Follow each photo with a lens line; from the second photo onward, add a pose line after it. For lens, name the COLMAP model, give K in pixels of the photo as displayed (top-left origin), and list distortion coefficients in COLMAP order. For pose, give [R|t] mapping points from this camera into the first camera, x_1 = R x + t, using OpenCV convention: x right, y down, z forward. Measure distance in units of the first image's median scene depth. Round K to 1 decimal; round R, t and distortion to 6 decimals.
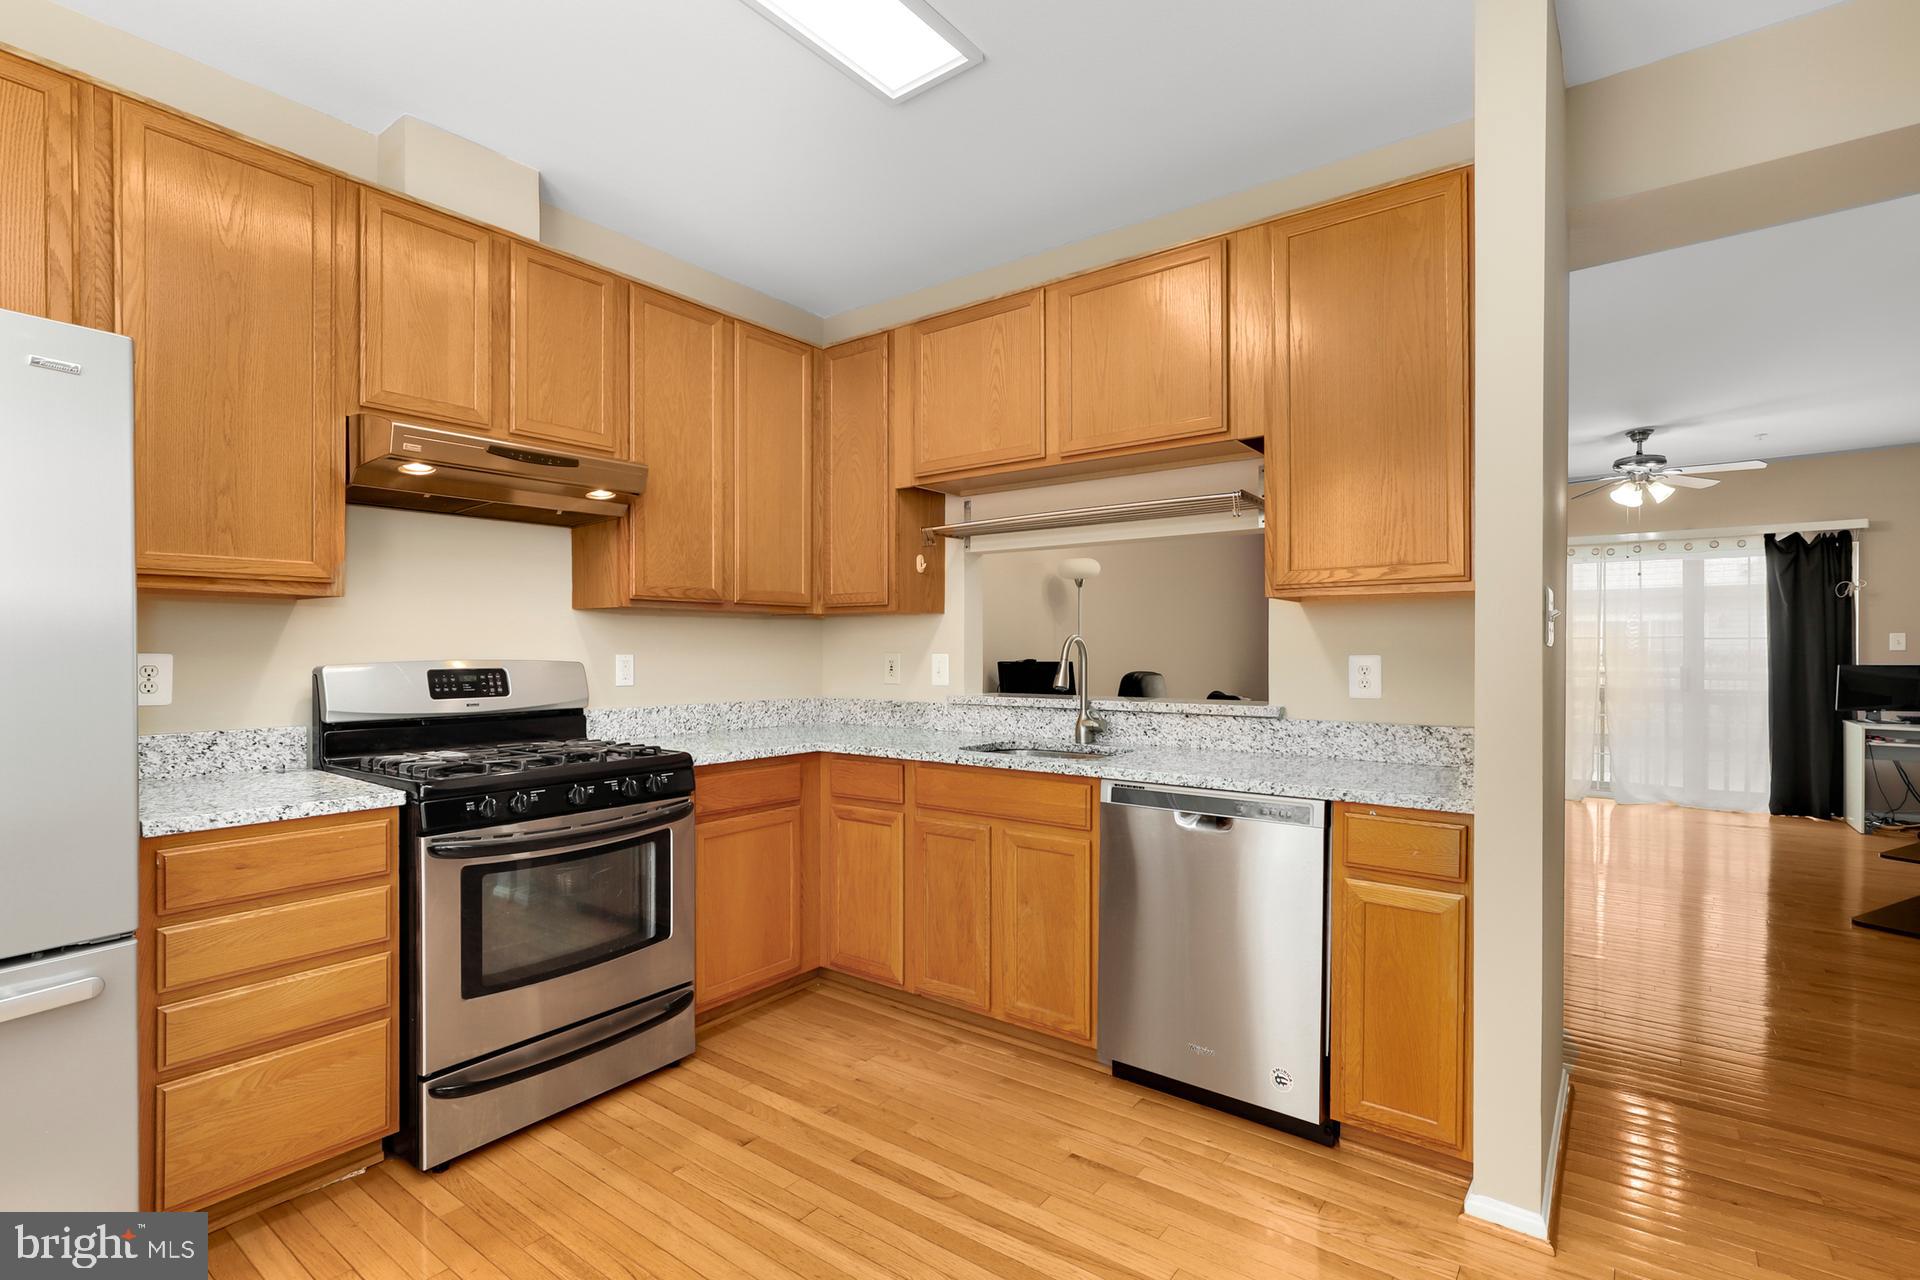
lens RADIAL K [[896.9, 0, 951.1], [0, 896.9, 651.7], [0, 0, 1]] dist [-0.055714, 0.013974]
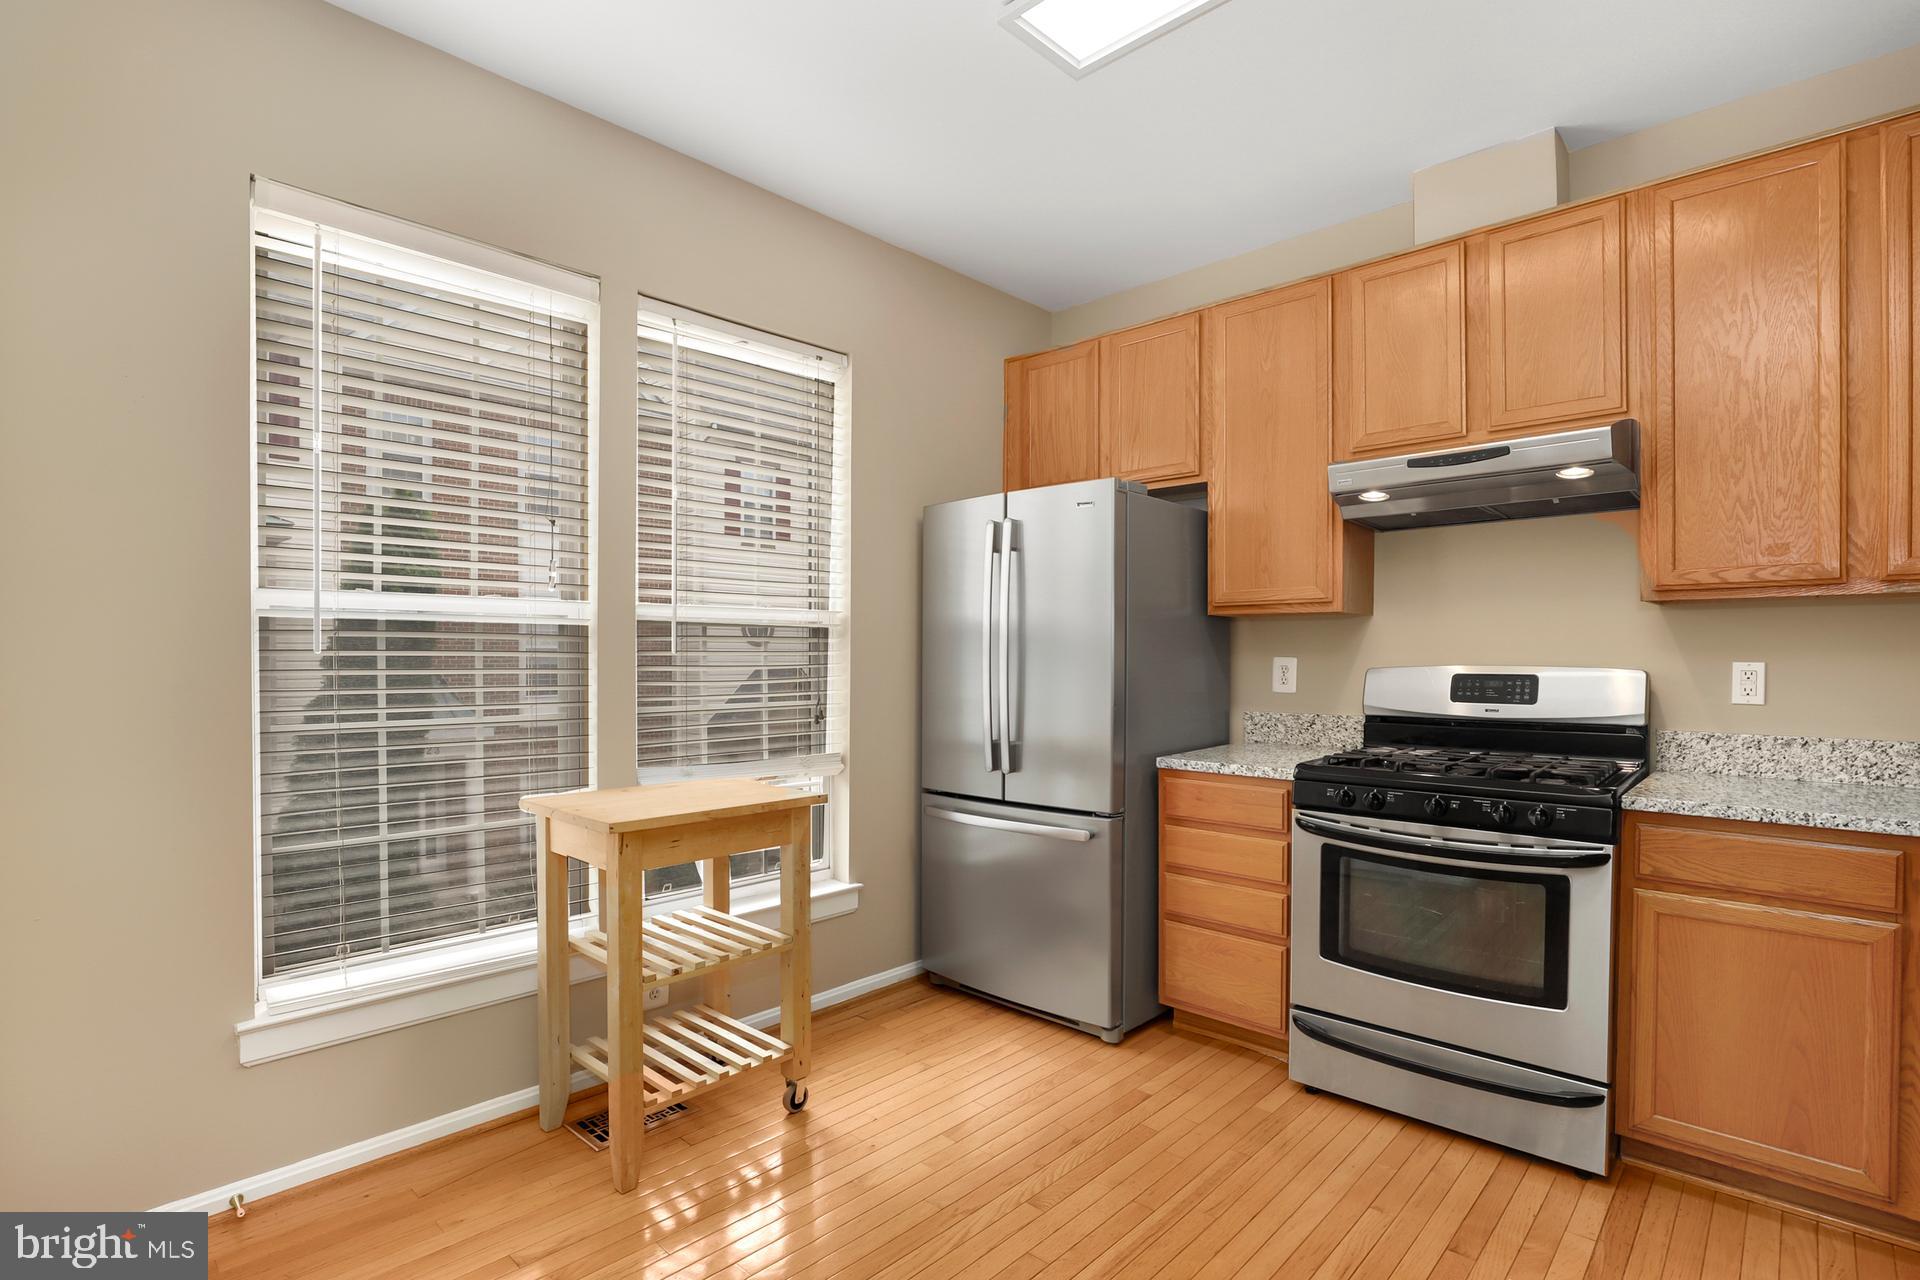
lens RADIAL K [[896.9, 0, 951.1], [0, 896.9, 651.7], [0, 0, 1]] dist [-0.055714, 0.013974]
pose [[-0.126610, -0.000578, -0.991952, 0.530256], [-0.003728, 0.999993, -0.000107, -0.003809], [0.991946, 0.003684, -0.126612, 0.525653]]
